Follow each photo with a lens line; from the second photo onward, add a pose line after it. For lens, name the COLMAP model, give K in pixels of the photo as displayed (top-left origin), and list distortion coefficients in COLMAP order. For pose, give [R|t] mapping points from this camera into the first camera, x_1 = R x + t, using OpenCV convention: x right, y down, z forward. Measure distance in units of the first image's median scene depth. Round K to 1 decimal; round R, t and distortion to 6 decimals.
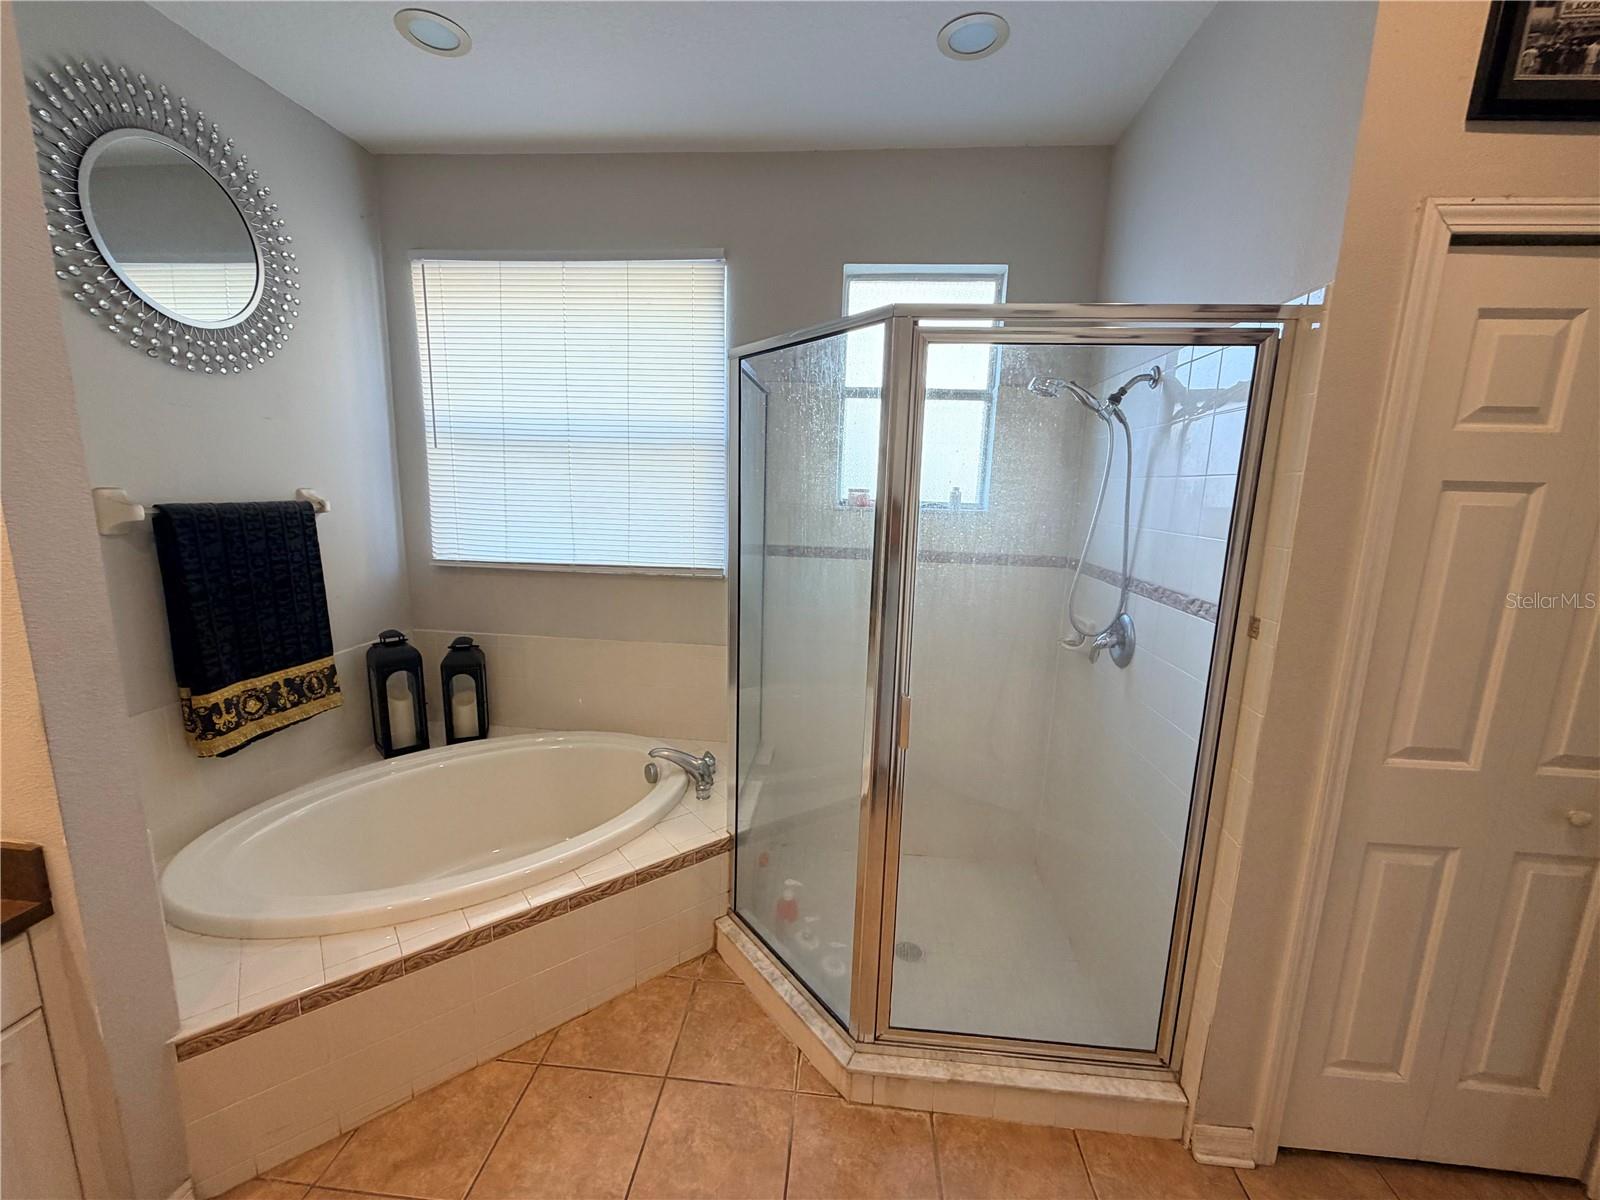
lens RADIAL K [[638.5, 0, 805.7], [0, 638.5, 598.8], [0, 0, 1]] dist [-0.000251, 0.000819]
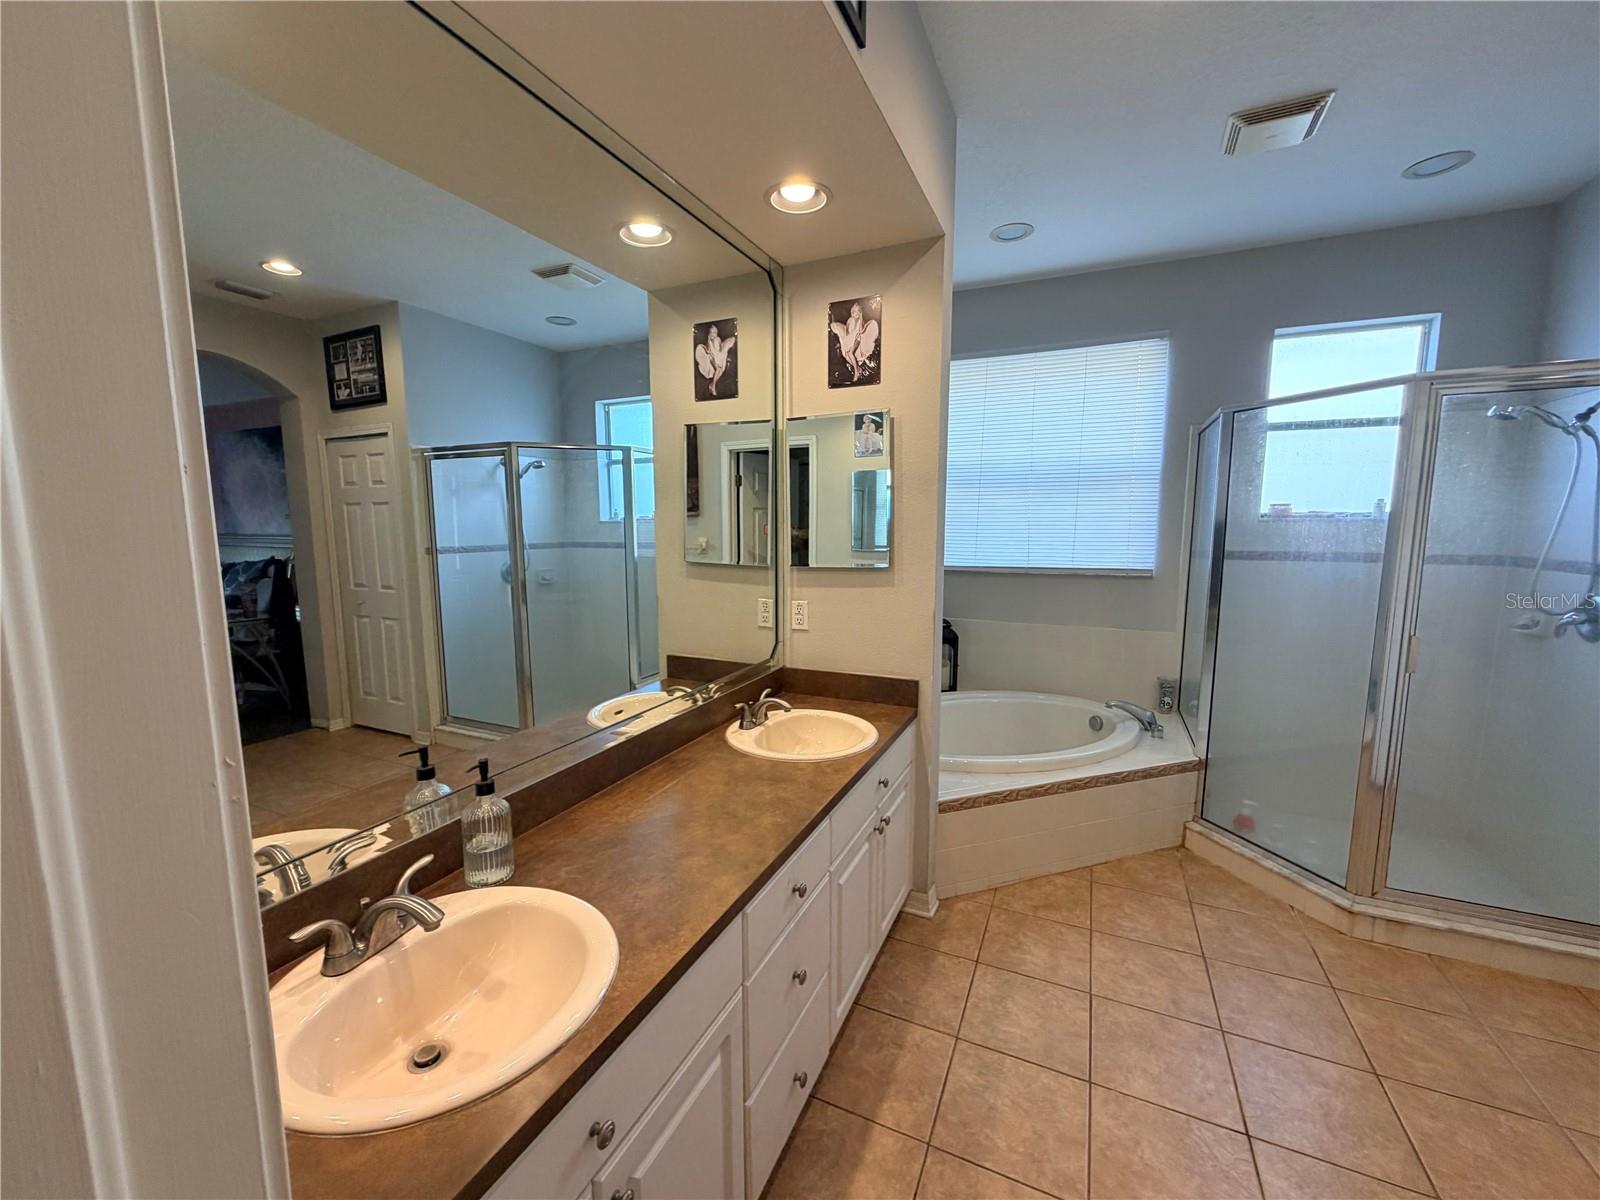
lens RADIAL K [[638.5, 0, 801.2], [0, 638.5, 606.6], [0, 0, 1]] dist [-0.000251, 0.000819]
pose [[0.943559, 0.015393, -0.330847, -0.502126], [-0.033162, 0.998291, -0.048127, 0.151524], [0.329540, 0.056382, 0.942456, -0.603665]]
